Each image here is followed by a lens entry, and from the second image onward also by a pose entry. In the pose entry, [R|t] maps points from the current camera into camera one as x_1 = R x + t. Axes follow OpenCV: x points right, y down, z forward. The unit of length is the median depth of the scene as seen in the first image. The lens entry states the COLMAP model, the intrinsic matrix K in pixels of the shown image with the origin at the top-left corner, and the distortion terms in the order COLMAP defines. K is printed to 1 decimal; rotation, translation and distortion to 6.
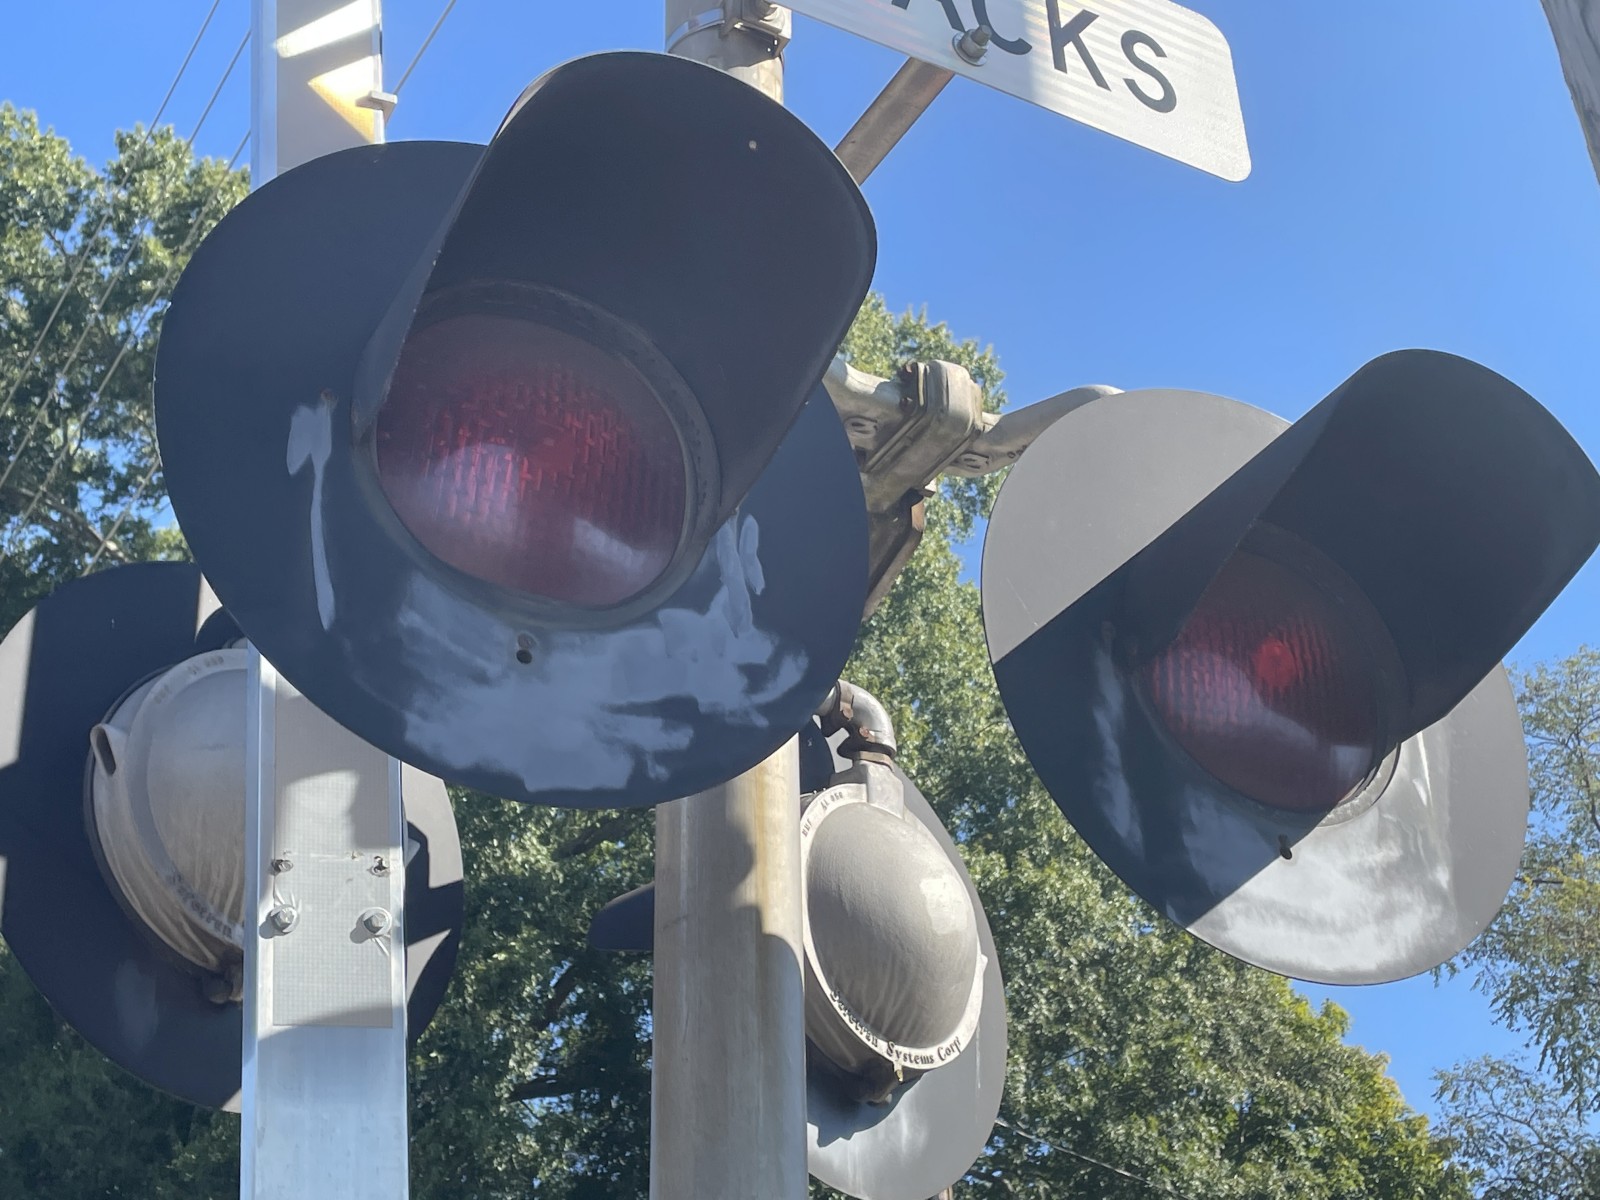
lens RADIAL K [[2216.8, 0, 800.0], [0, 2216.8, 600.0], [0, 0, 1]] dist [0.082591, 0.006220]
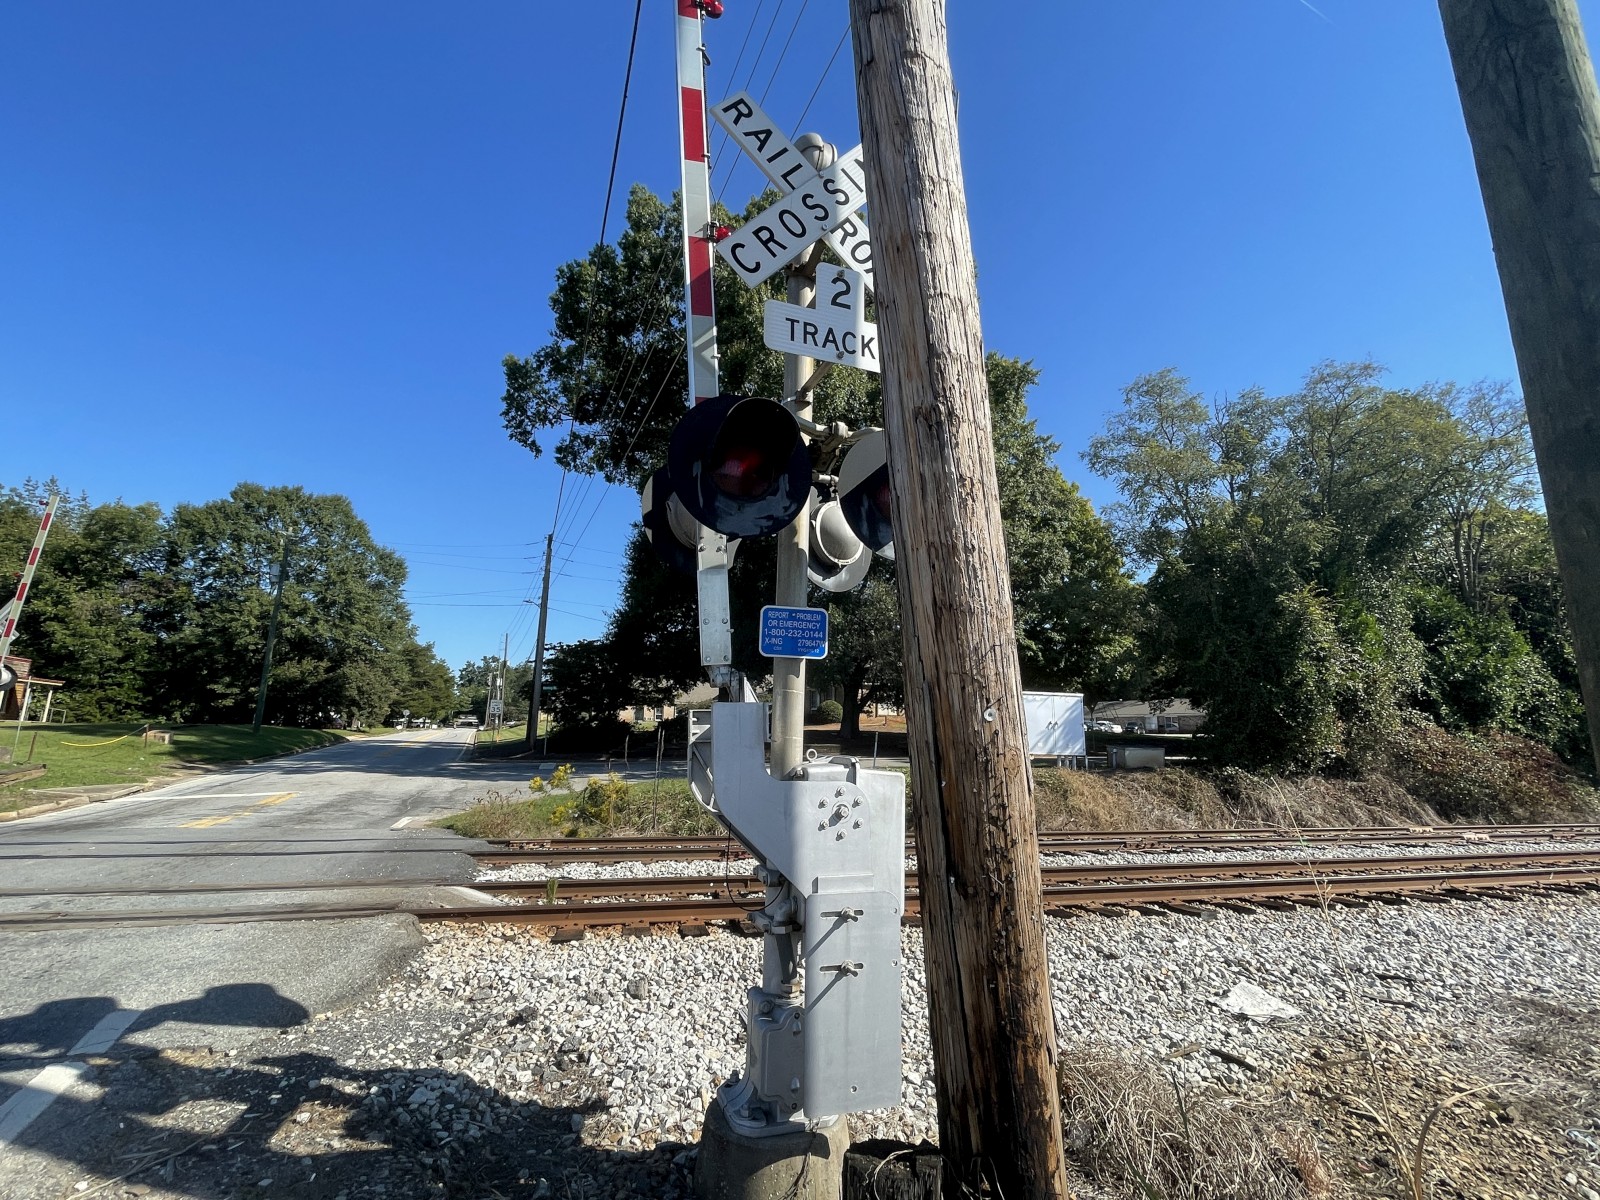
lens RADIAL K [[723.9, 0, 804.2], [0, 723.9, 595.0], [0, 0, 1]] dist [-0.002943, -0.000136]
pose [[0.988929, 0.022662, -0.146647, 0.020528], [0.028568, 0.940703, 0.338026, -0.025882], [0.145612, -0.338474, 0.929641, -0.046693]]
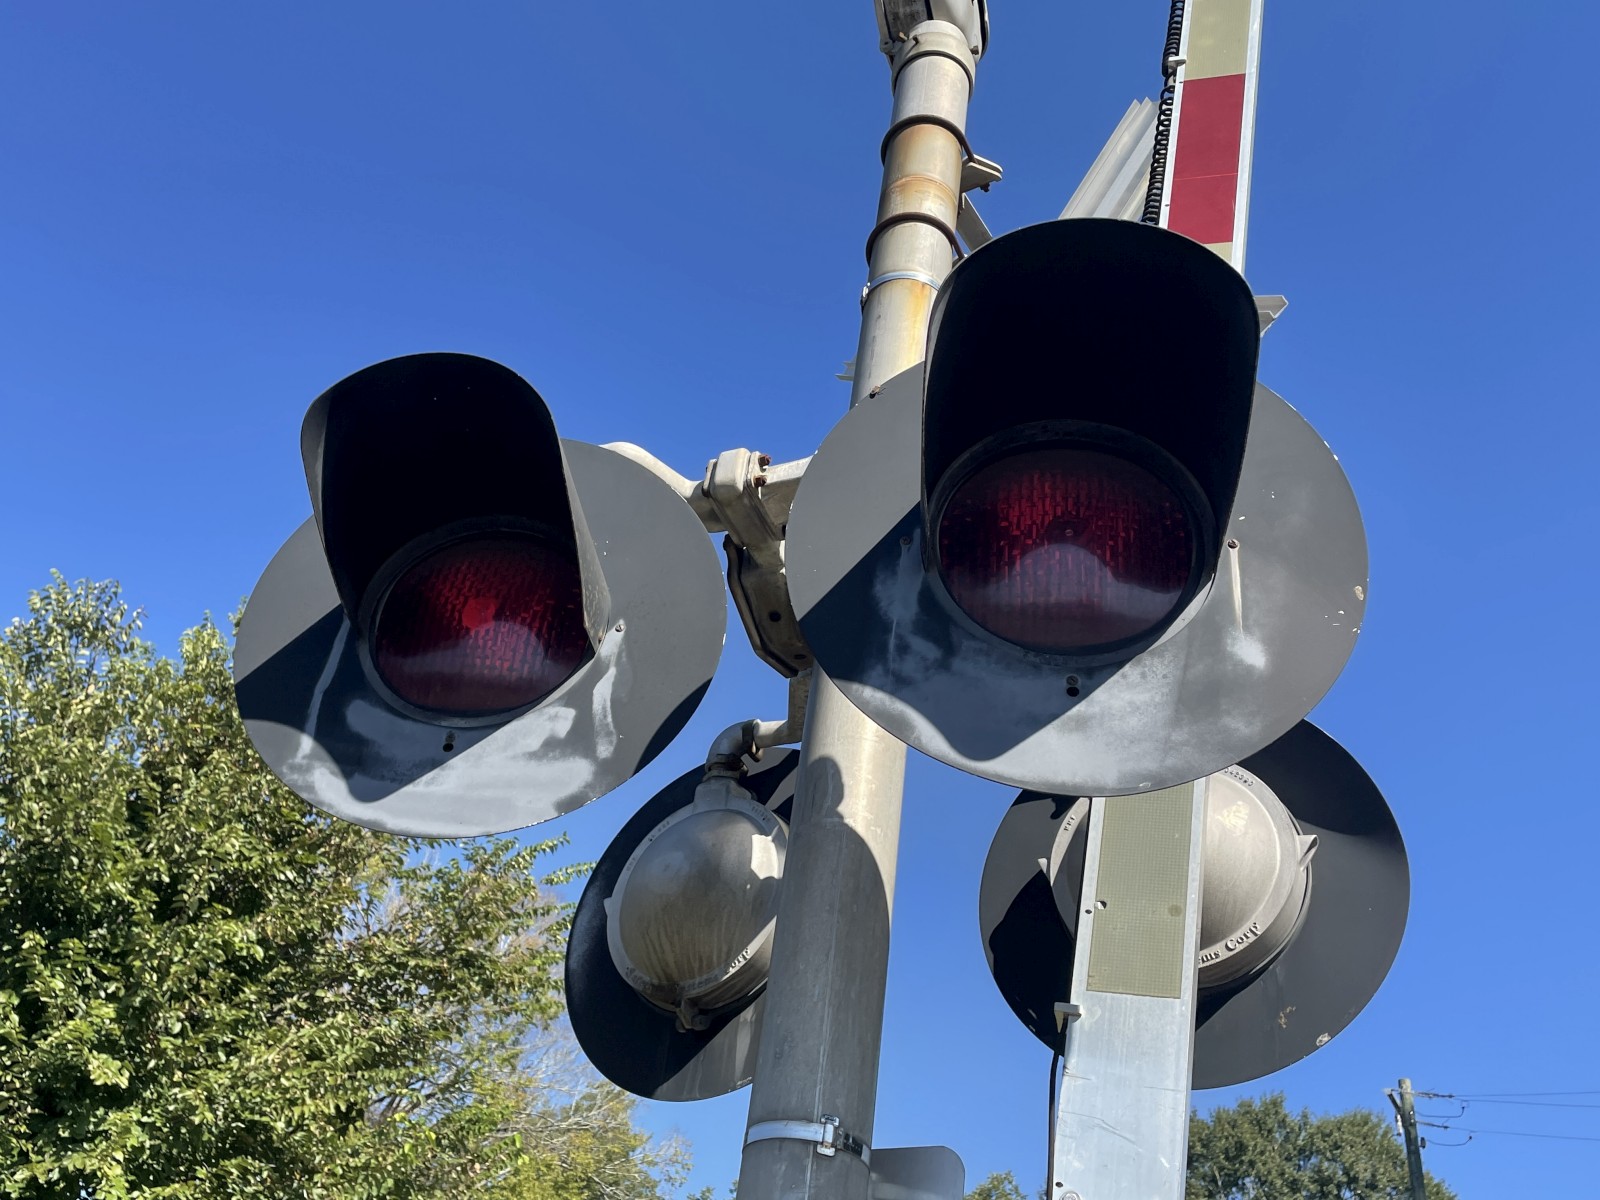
lens RADIAL K [[1497.7, 0, 800.0], [0, 1497.7, 600.0], [0, 0, 1]] dist [0.121999, -0.190990]
pose [[0.569412, -0.419643, -0.706874, -0.502382], [0.297746, 0.906785, -0.298477, 0.163249], [0.766236, -0.040512, 0.641281, 0.229513]]
